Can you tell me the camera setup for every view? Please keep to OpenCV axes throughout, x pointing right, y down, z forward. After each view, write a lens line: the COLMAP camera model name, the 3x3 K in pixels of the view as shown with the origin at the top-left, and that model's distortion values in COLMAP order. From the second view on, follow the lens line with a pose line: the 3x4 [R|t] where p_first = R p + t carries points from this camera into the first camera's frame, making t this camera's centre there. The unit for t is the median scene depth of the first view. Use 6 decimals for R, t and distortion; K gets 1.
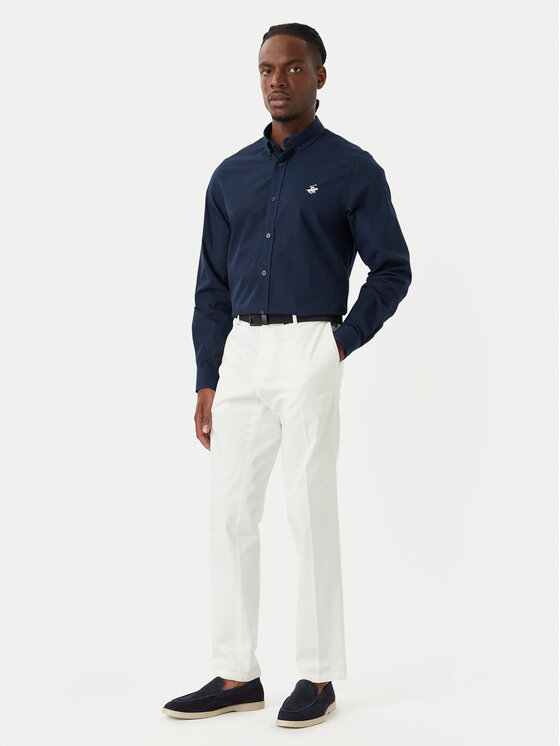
lens RADIAL K [[1053.8, 0, 280.0], [0, 1053.8, 373.0], [0, 0, 1]] dist [-0.028038, -0.026284]
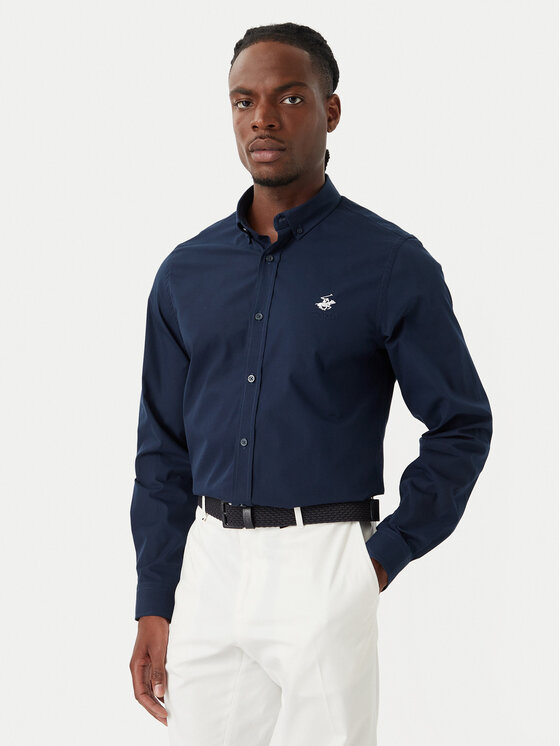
lens RADIAL K [[1053.8, 0, 280.0], [0, 1053.8, 373.0], [0, 0, 1]] dist [-0.028038, -0.026284]
pose [[0.999398, -0.019828, 0.028476, -0.011779], [0.020985, 0.998941, -0.040953, -0.107984], [-0.027634, 0.041526, 0.998755, 0.404687]]
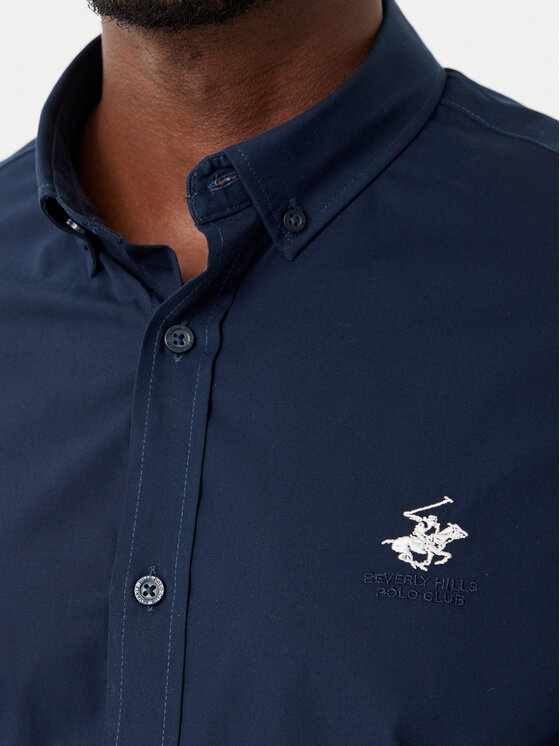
lens RADIAL K [[1787.2, 0, 280.0], [0, 1787.2, 373.0], [0, 0, 1]] dist [-0.065662, -0.310925]
pose [[0.993399, -0.072223, 0.089117, -0.007968], [0.069292, 0.996962, 0.035562, -0.200684], [-0.091415, -0.029152, 0.995386, 0.747898]]
